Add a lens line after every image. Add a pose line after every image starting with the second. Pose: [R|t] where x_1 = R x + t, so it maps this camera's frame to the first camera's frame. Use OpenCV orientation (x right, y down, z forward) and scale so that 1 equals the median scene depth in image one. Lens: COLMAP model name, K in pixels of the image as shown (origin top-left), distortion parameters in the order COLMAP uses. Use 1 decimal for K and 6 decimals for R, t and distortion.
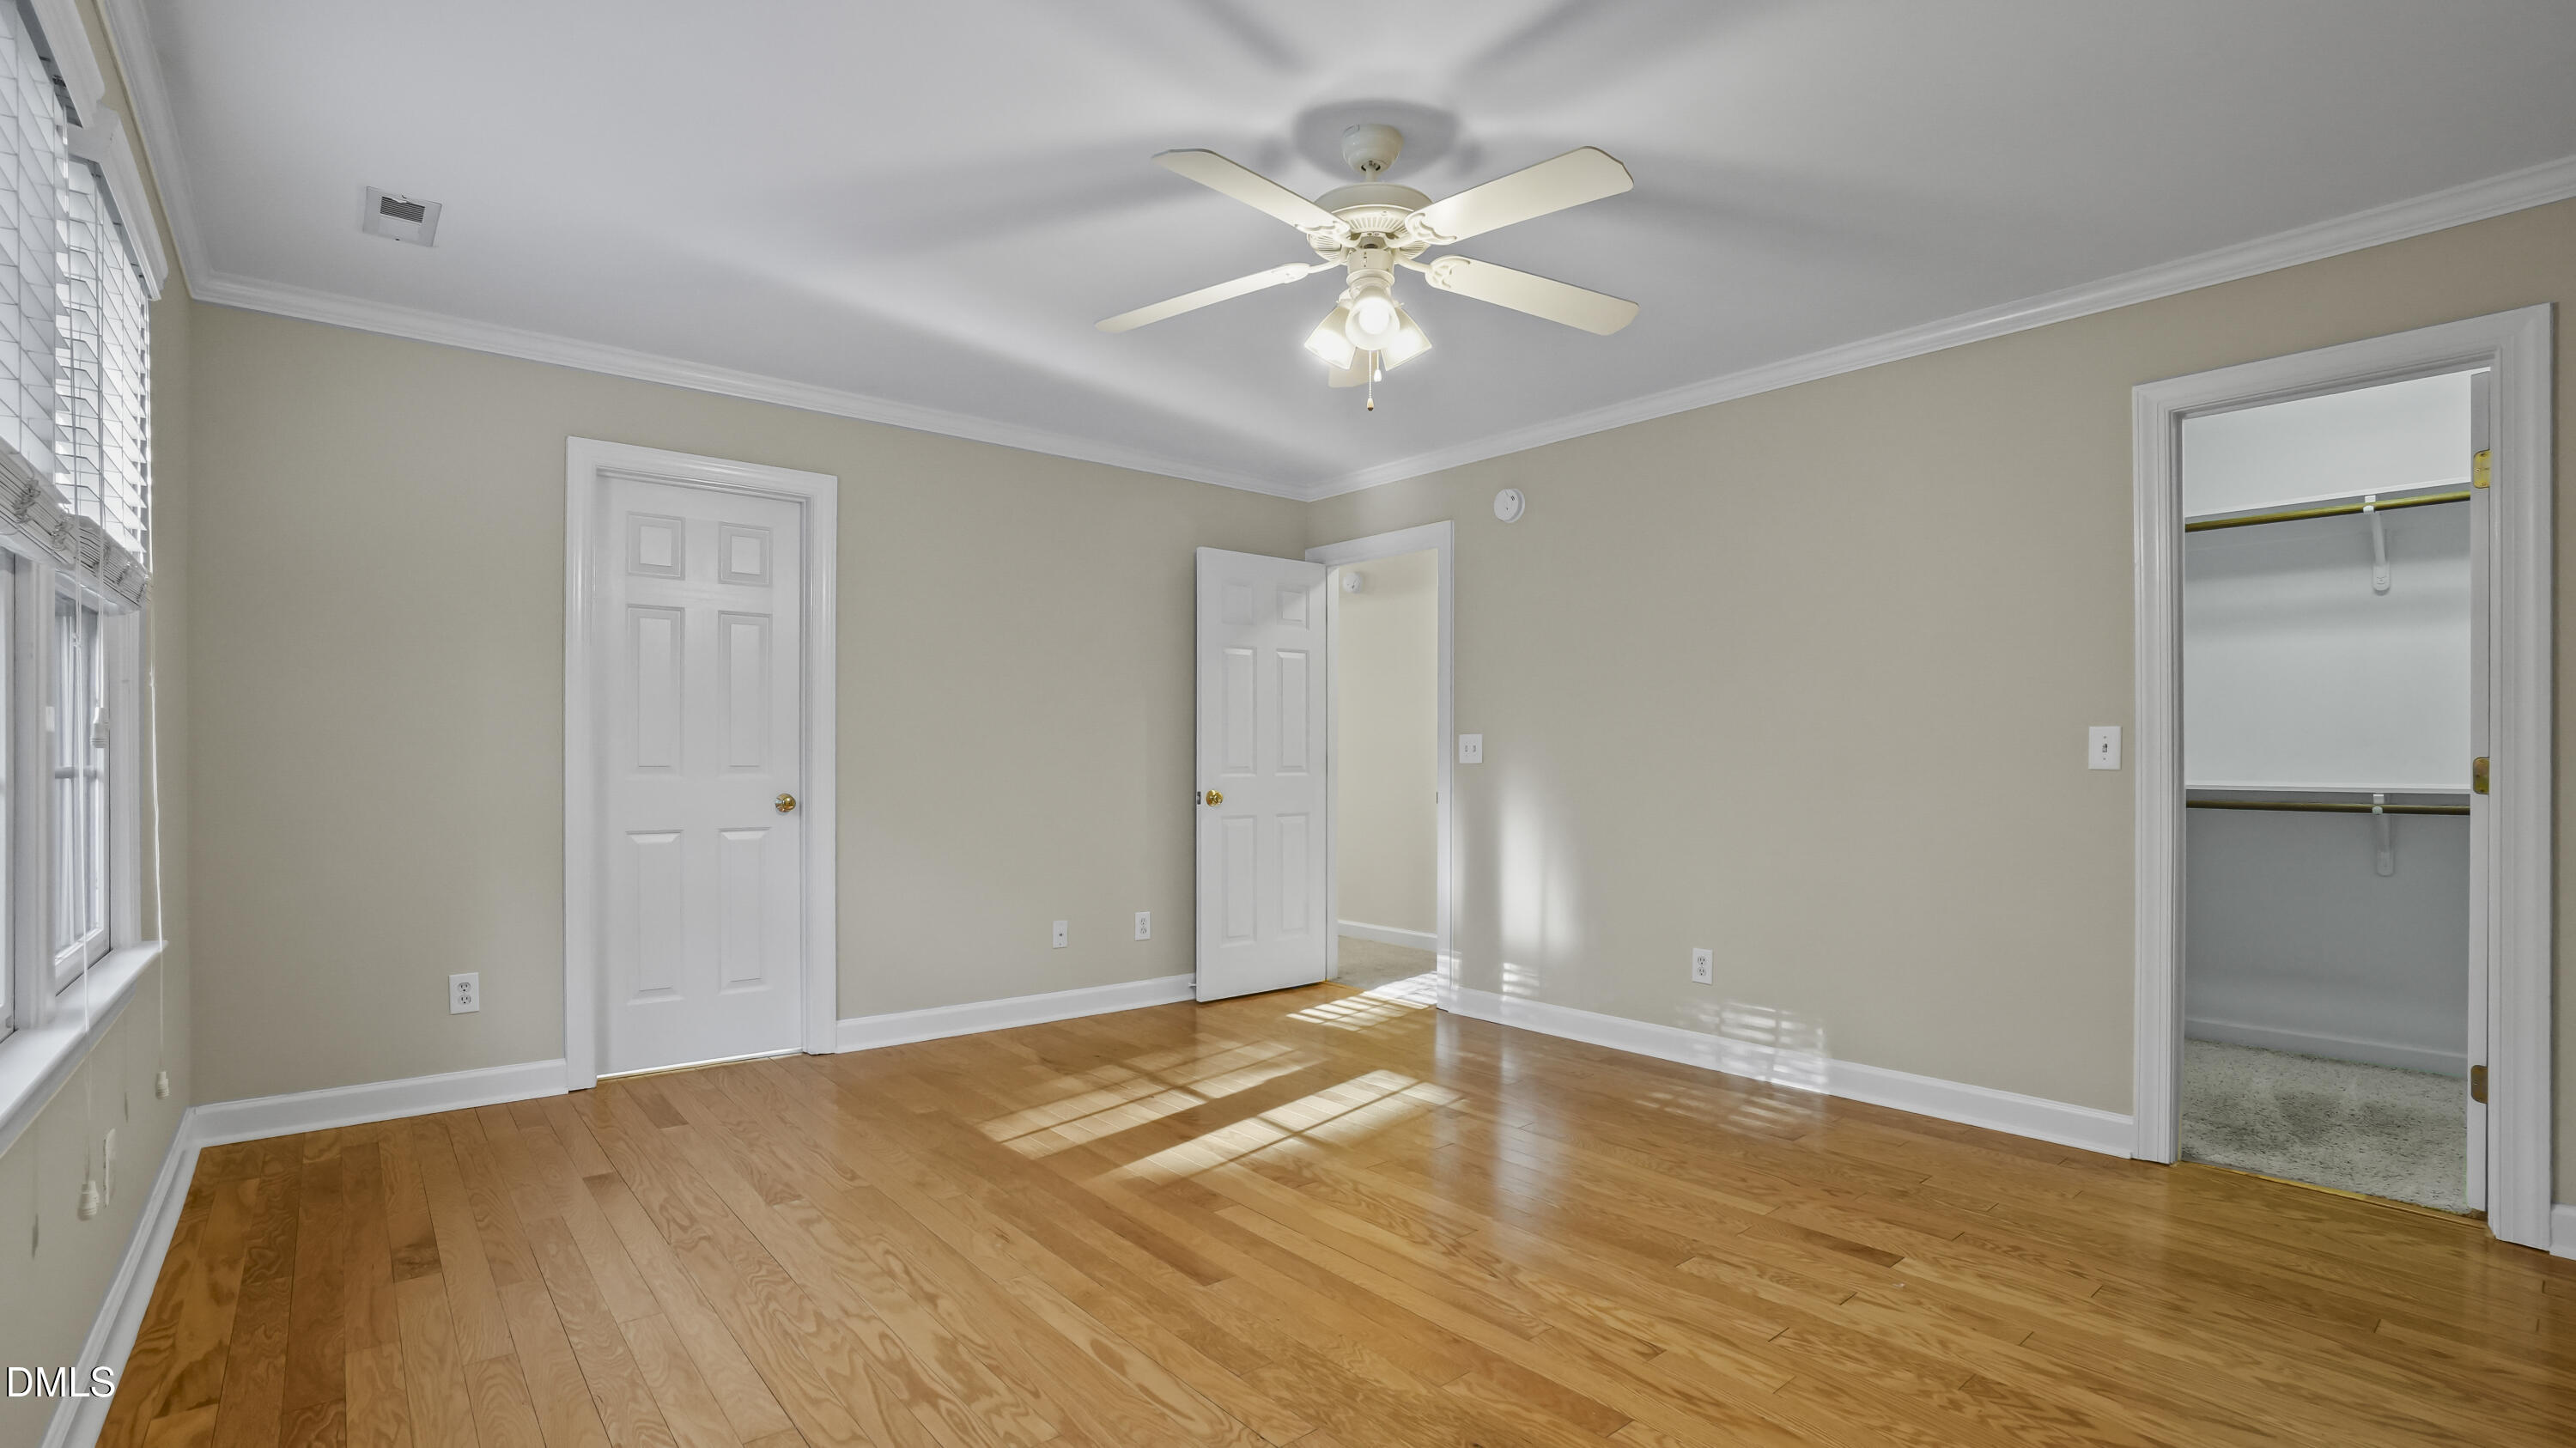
lens RADIAL K [[1110.5, 0, 1288.1], [0, 1110.5, 741.4], [0, 0, 1]] dist [-0.003653, -0.000262]
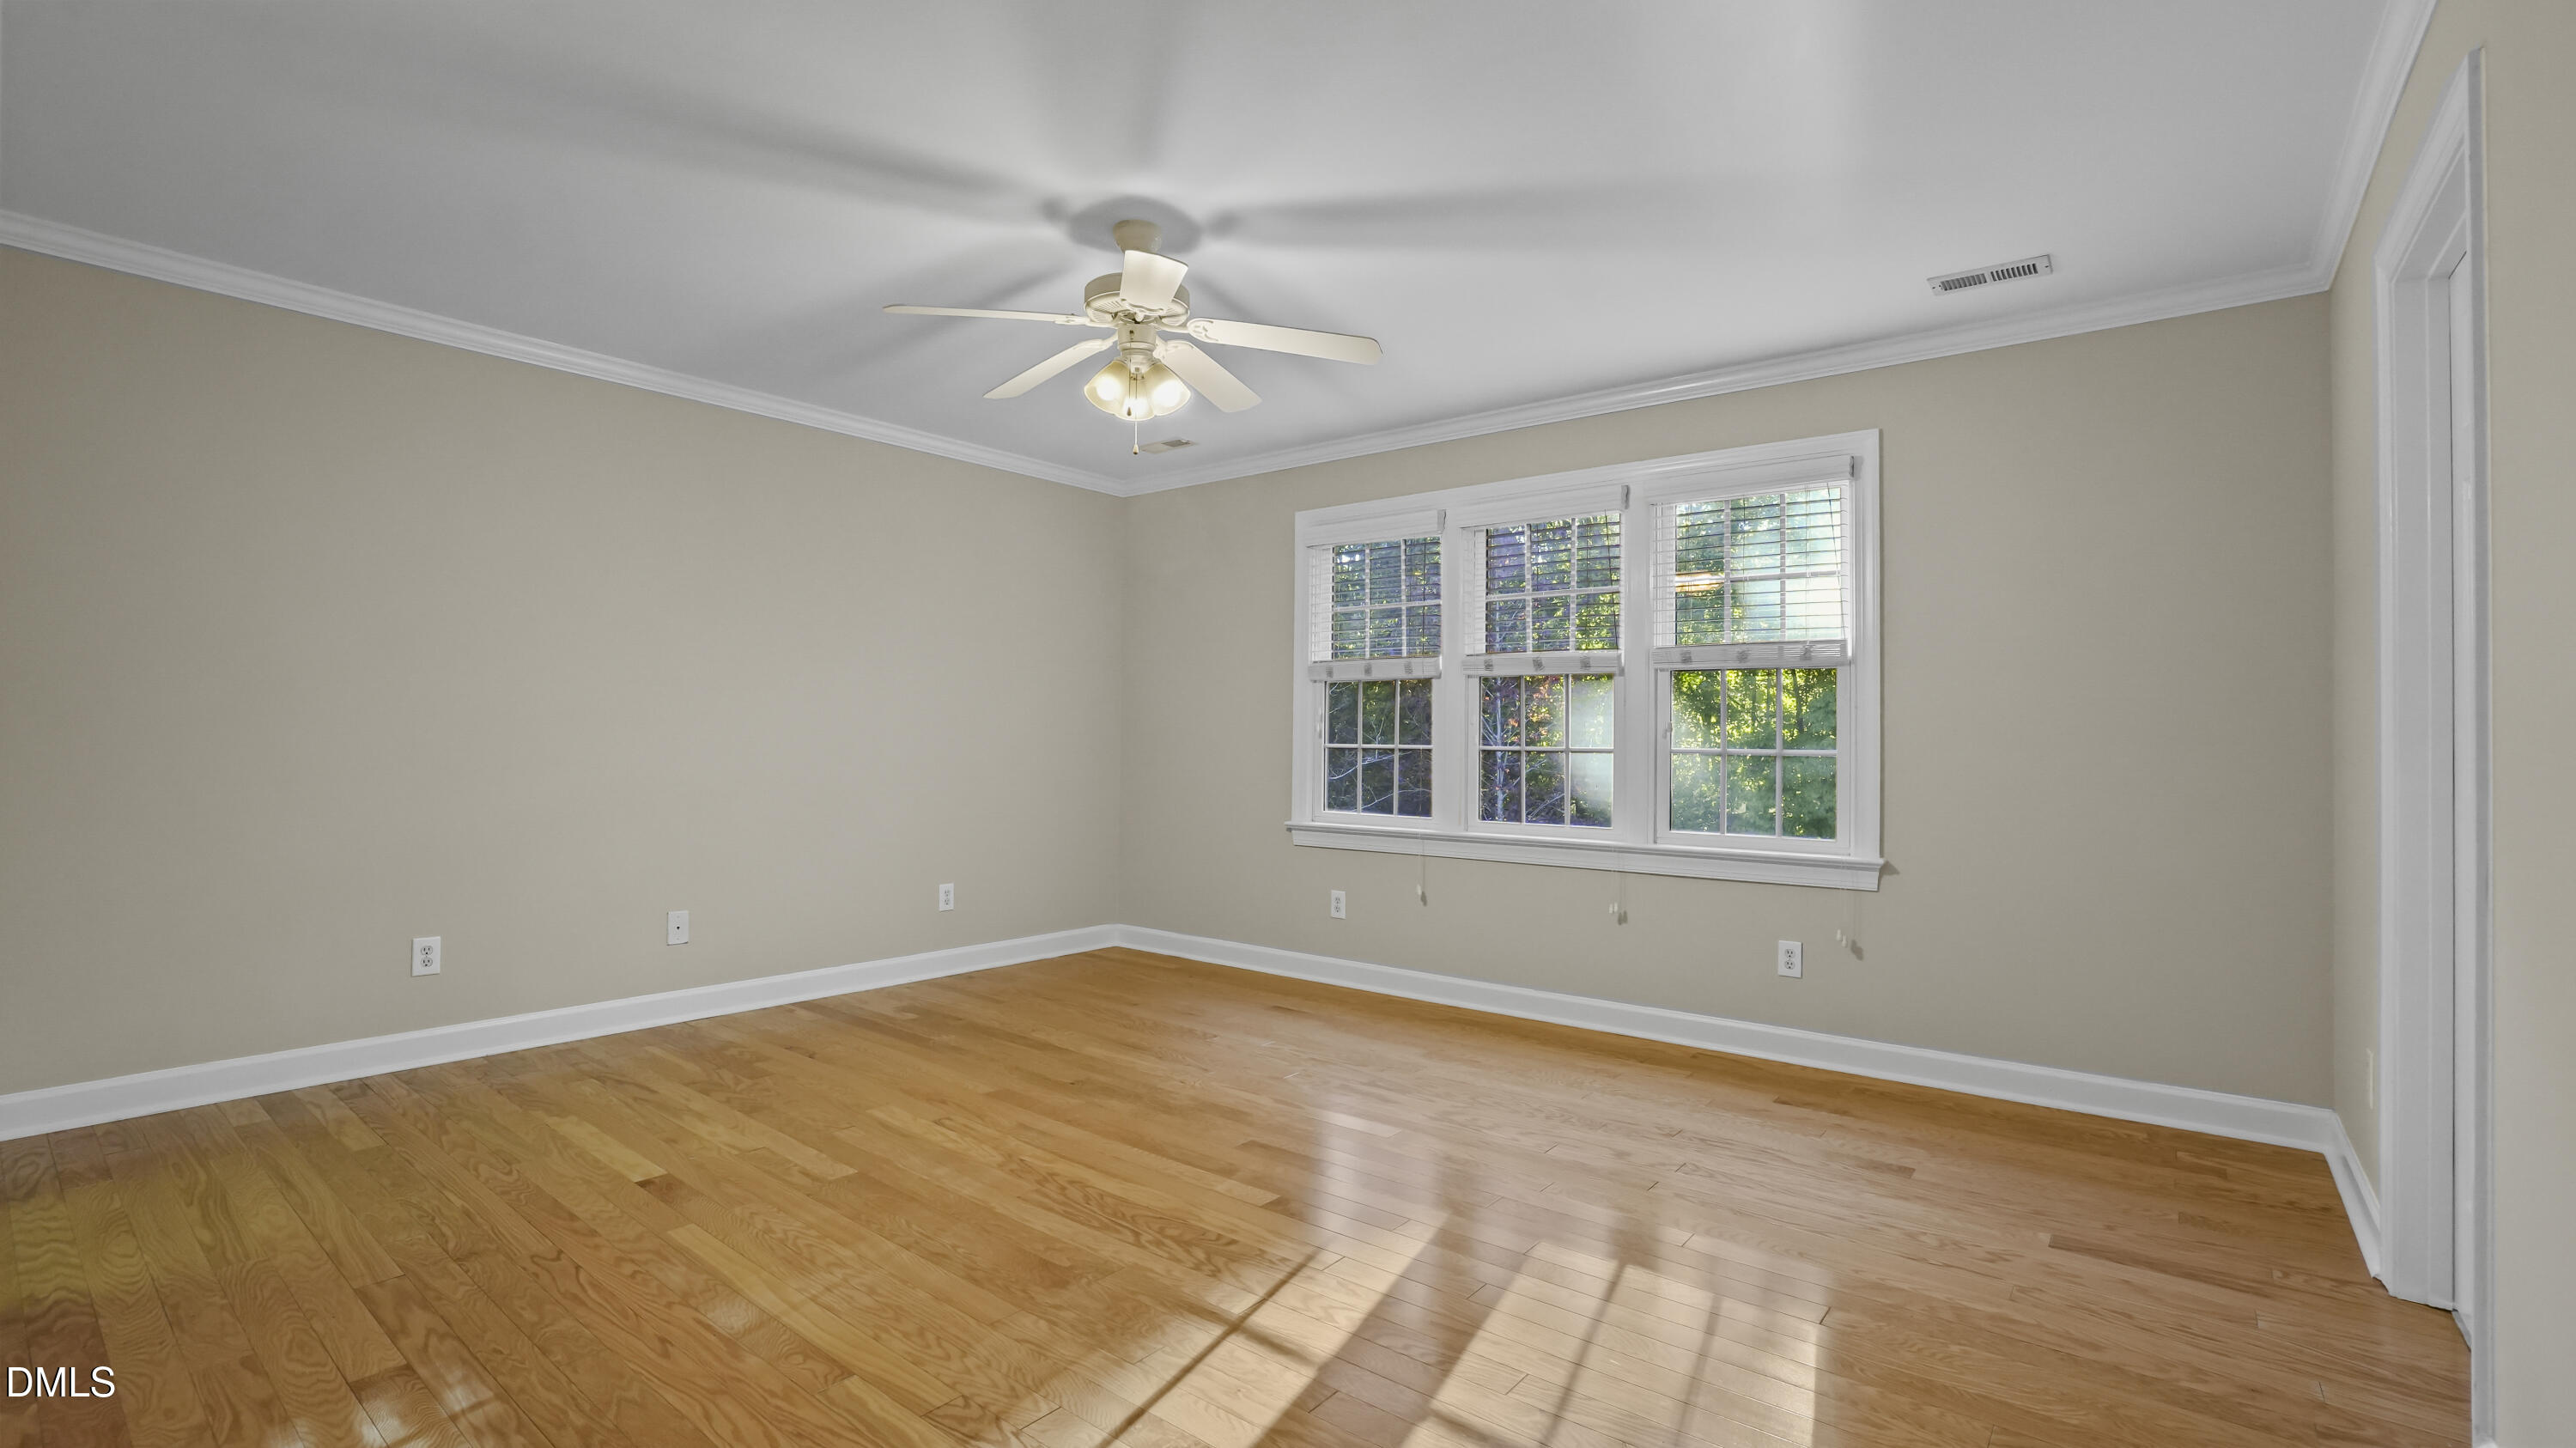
lens RADIAL K [[1158.3, 0, 1284.1], [0, 1158.3, 733.8], [0, 0, 1]] dist [-0.061496, 0.018804]
pose [[-0.981265, -0.016869, -0.191921, 0.135923], [-0.014460, 0.999798, -0.013946, 0.025749], [0.192117, -0.010910, -0.981311, 2.046314]]
